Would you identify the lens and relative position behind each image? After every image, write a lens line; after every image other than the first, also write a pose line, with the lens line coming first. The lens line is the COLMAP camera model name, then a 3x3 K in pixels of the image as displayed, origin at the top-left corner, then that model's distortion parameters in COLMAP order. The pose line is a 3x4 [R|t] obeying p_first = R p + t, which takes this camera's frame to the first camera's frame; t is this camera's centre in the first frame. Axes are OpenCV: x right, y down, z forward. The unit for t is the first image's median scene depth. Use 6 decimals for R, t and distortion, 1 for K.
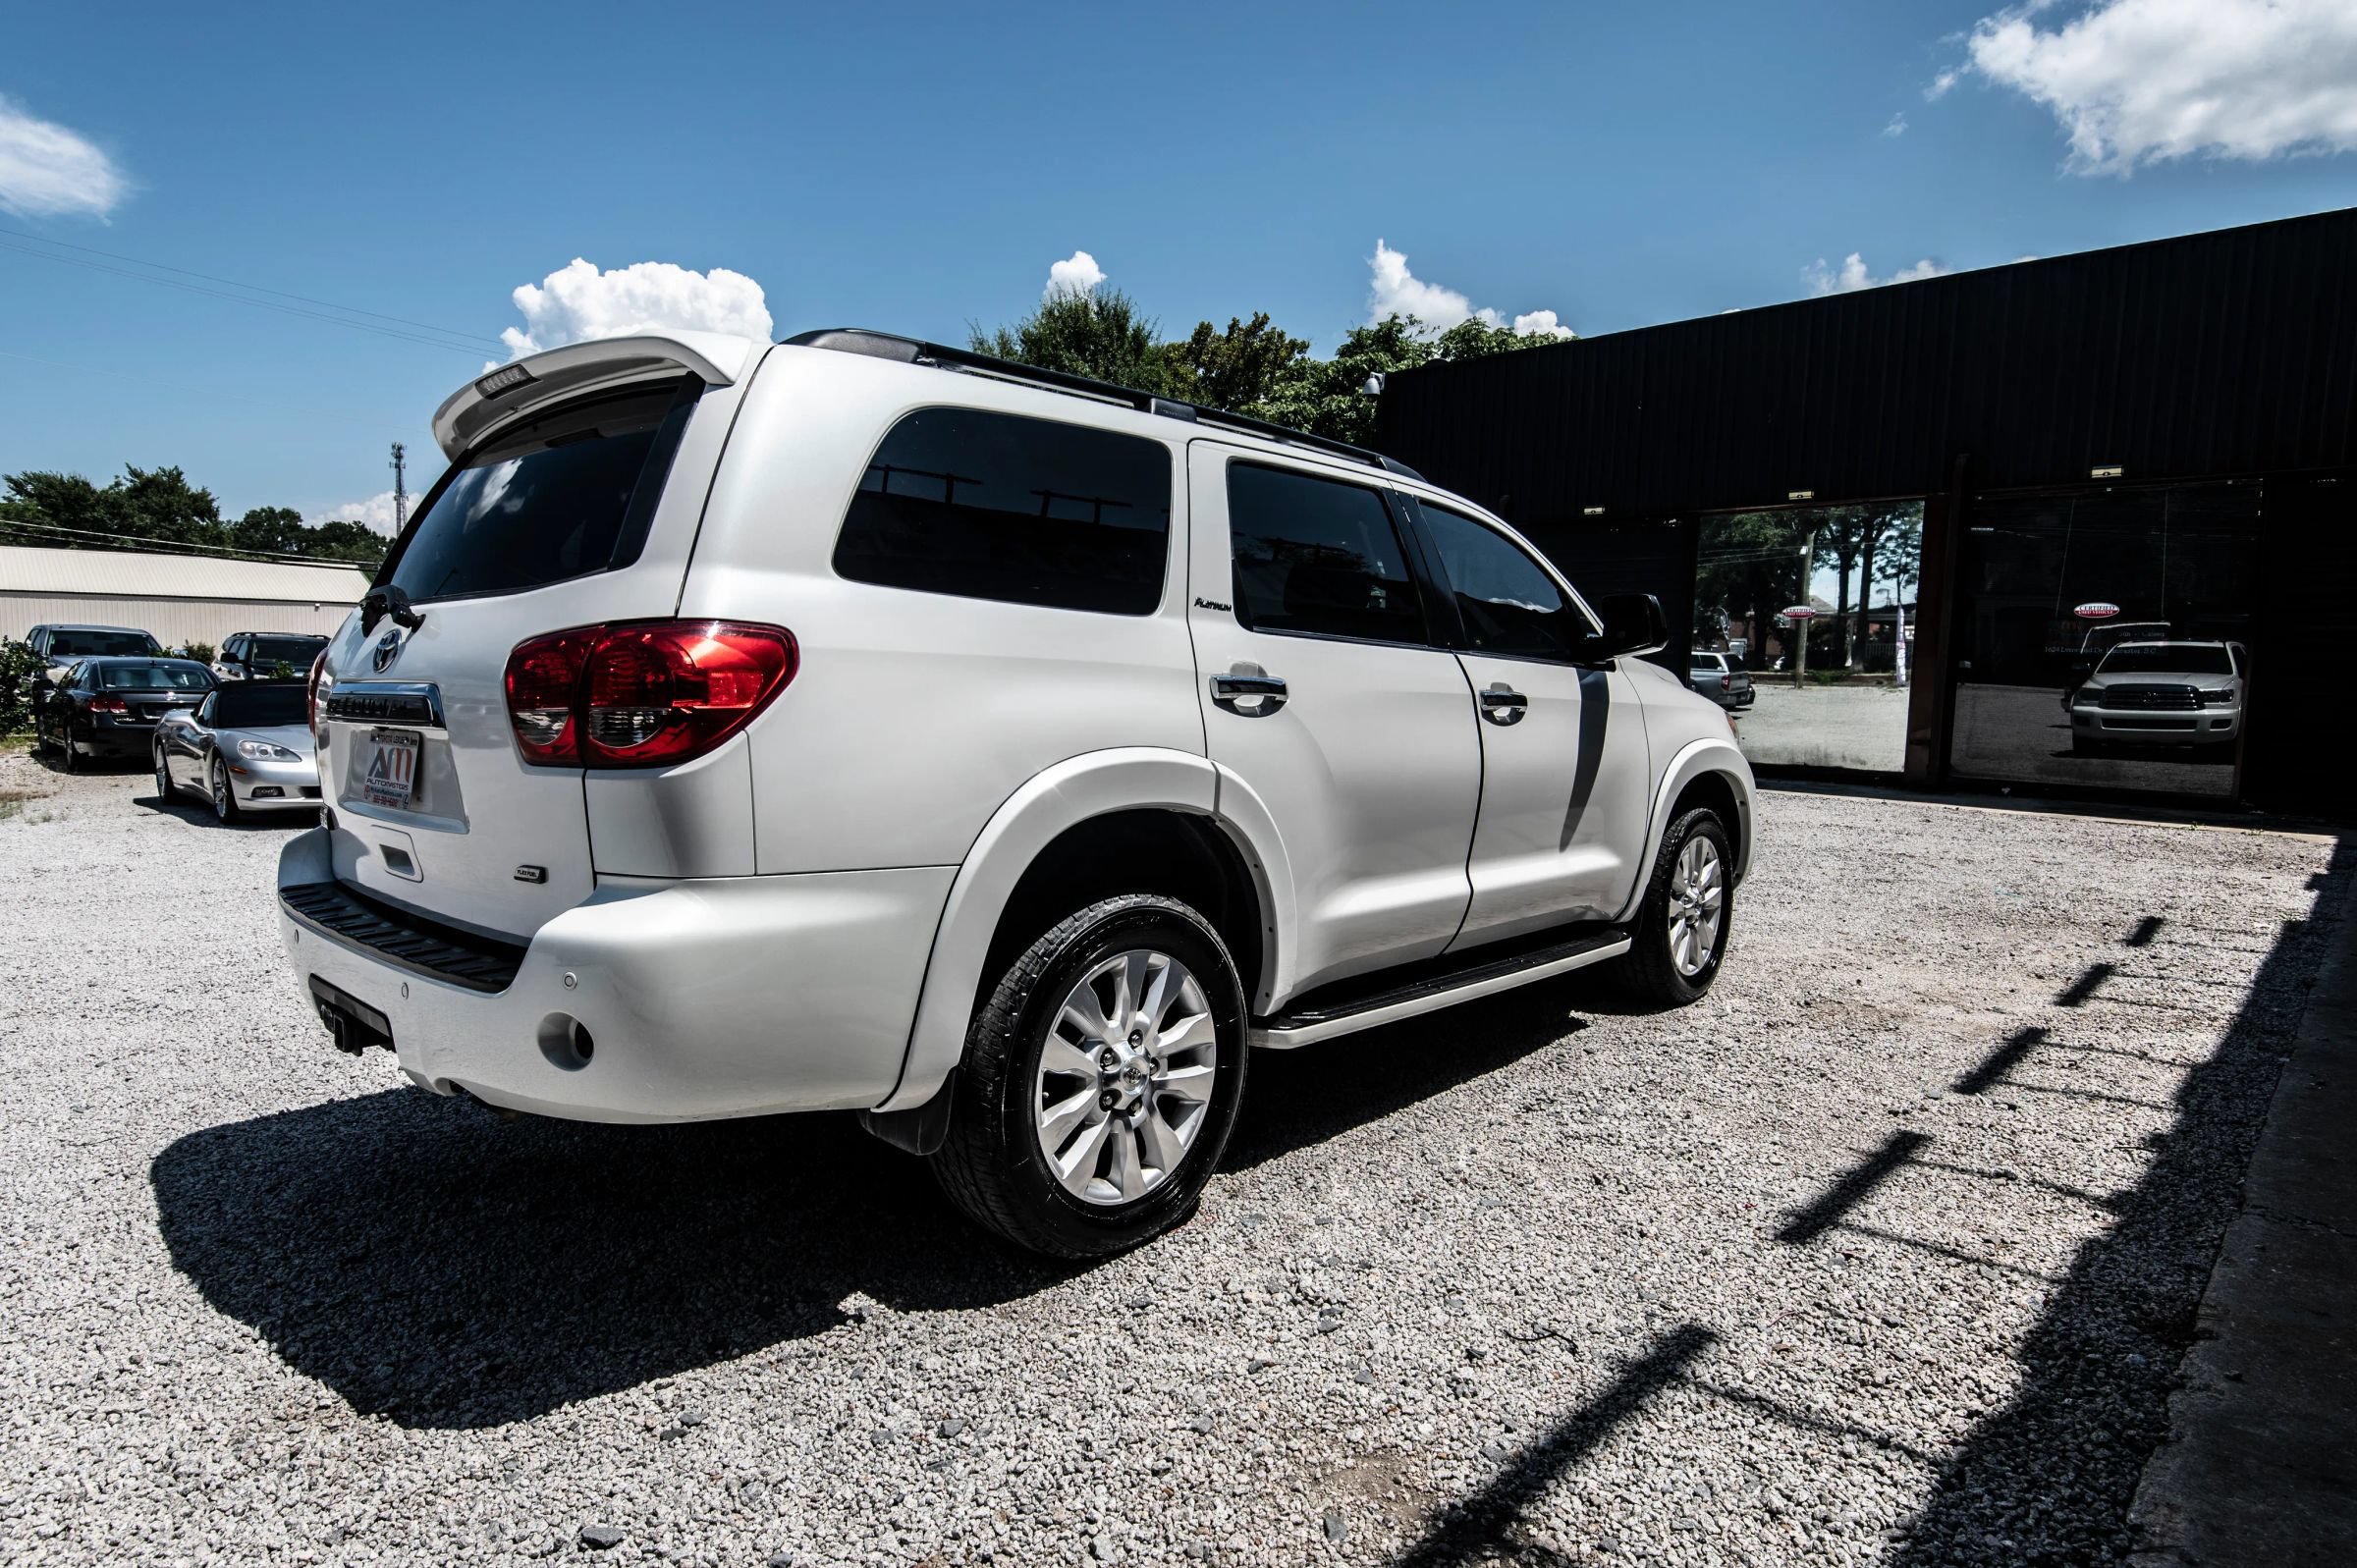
lens RADIAL K [[1331.3, 0, 1161.6], [0, 1331.3, 784.9], [0, 0, 1]] dist [0.030320, -0.014826]
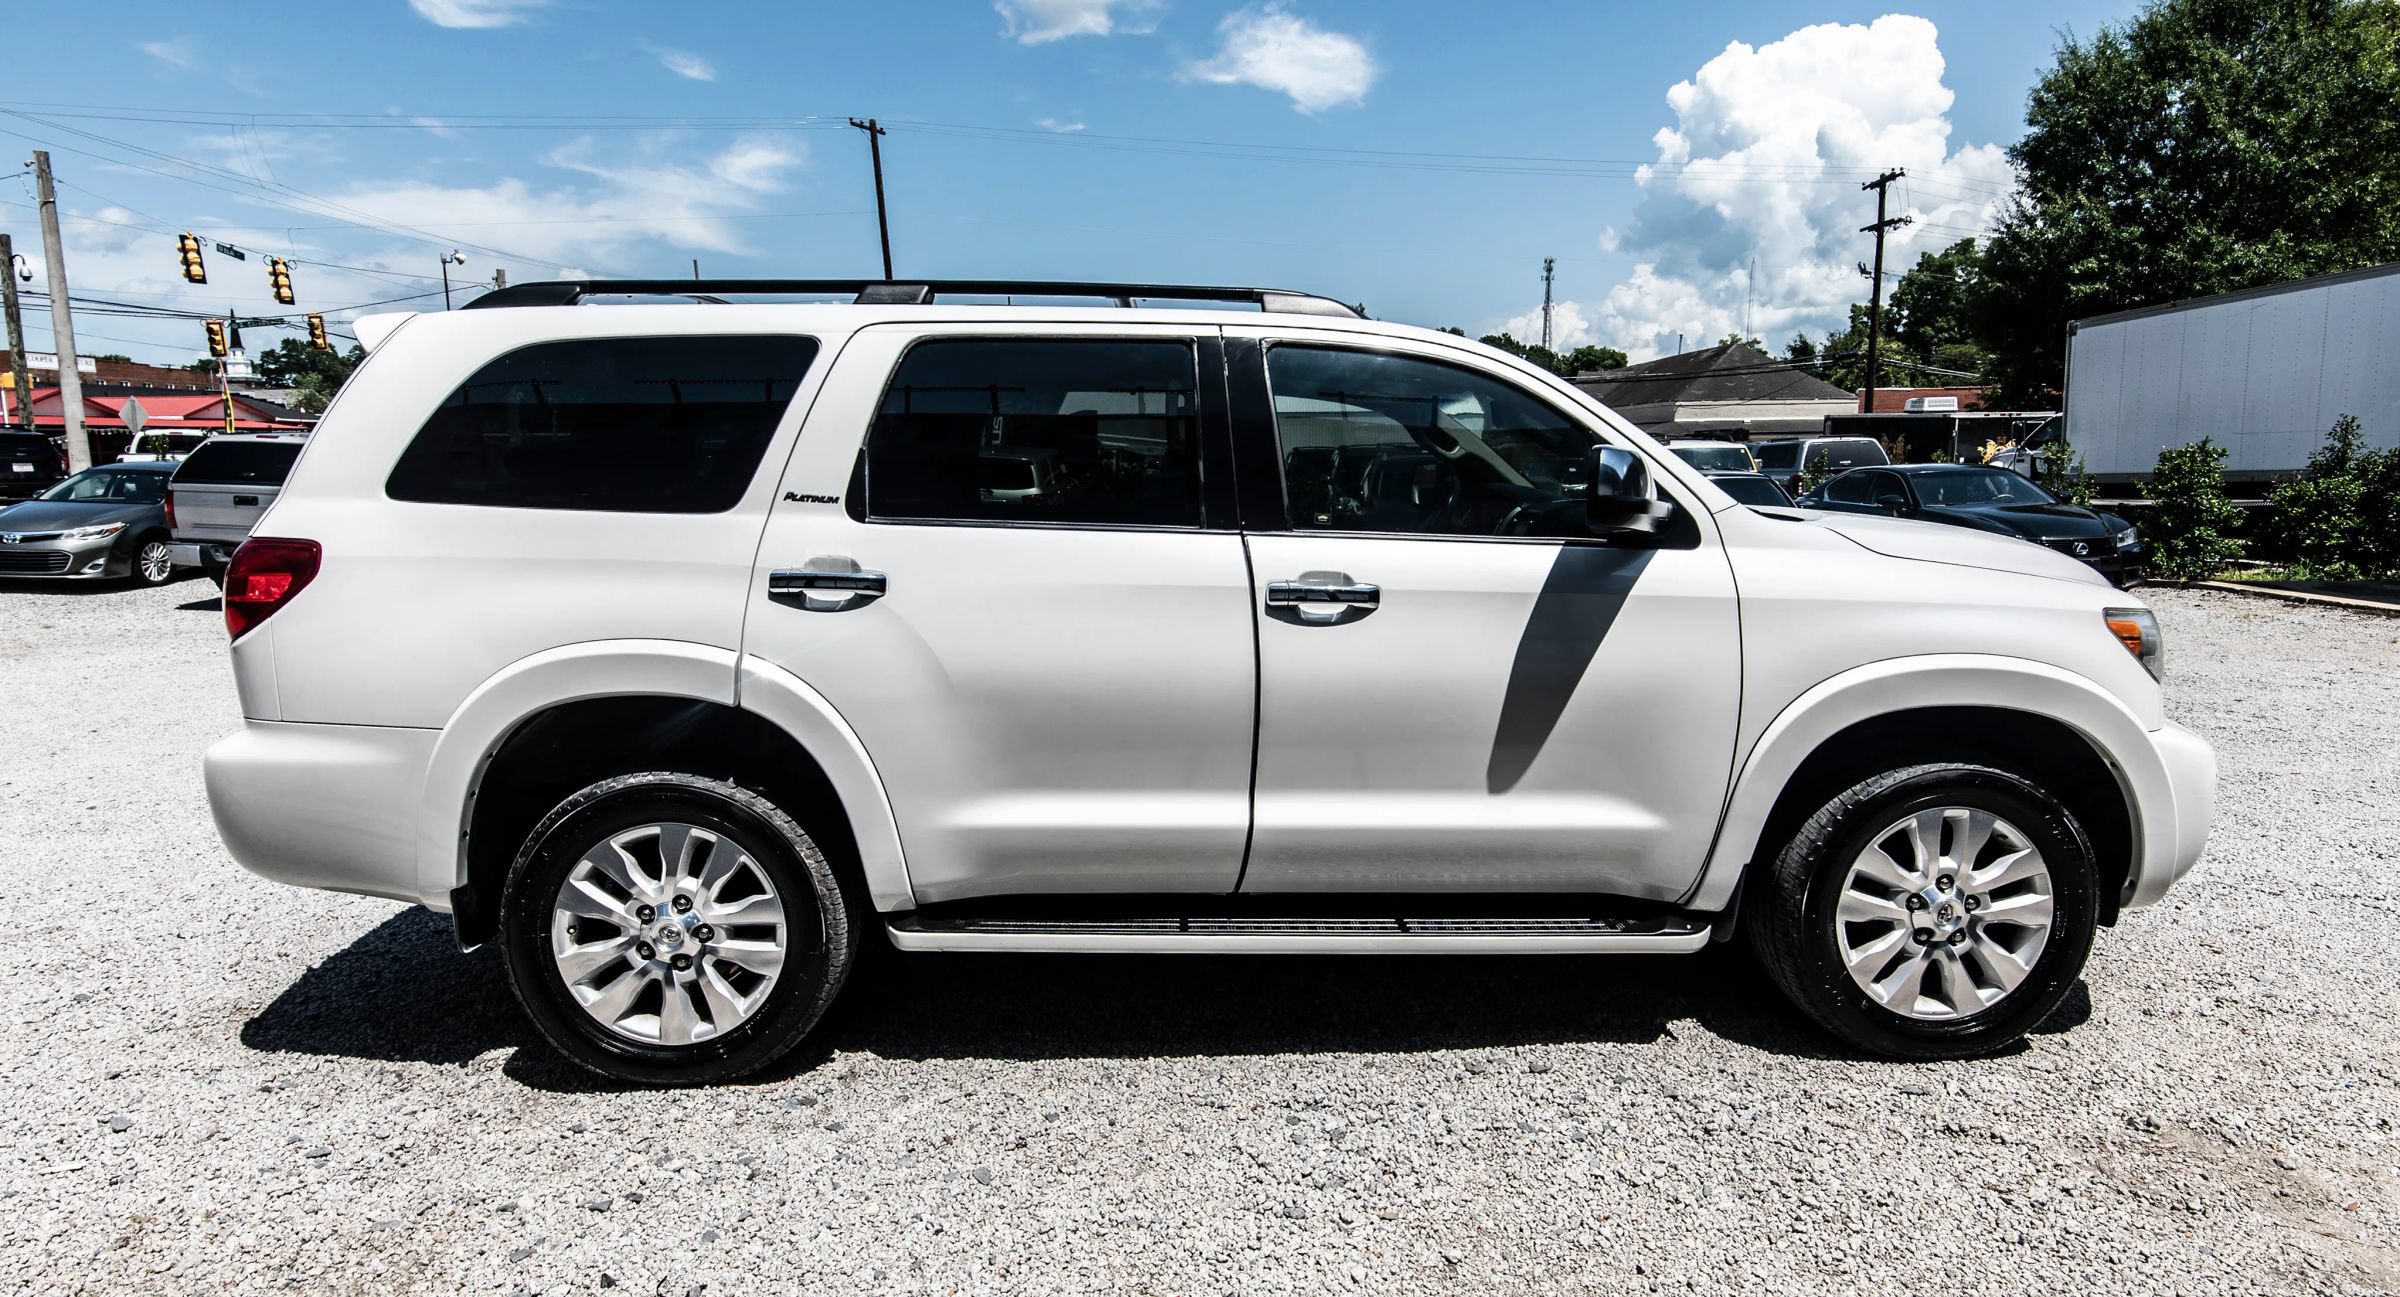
lens RADIAL K [[1341.9, 0, 1213.2], [0, 1341.9, 651.9], [0, 0, 1]] dist [0.022095, -0.014869]
pose [[0.704230, 0.083516, -0.705043, 1.000271], [-0.042396, 0.996232, 0.075662, -0.111526], [0.708705, -0.023393, 0.705117, 0.507726]]
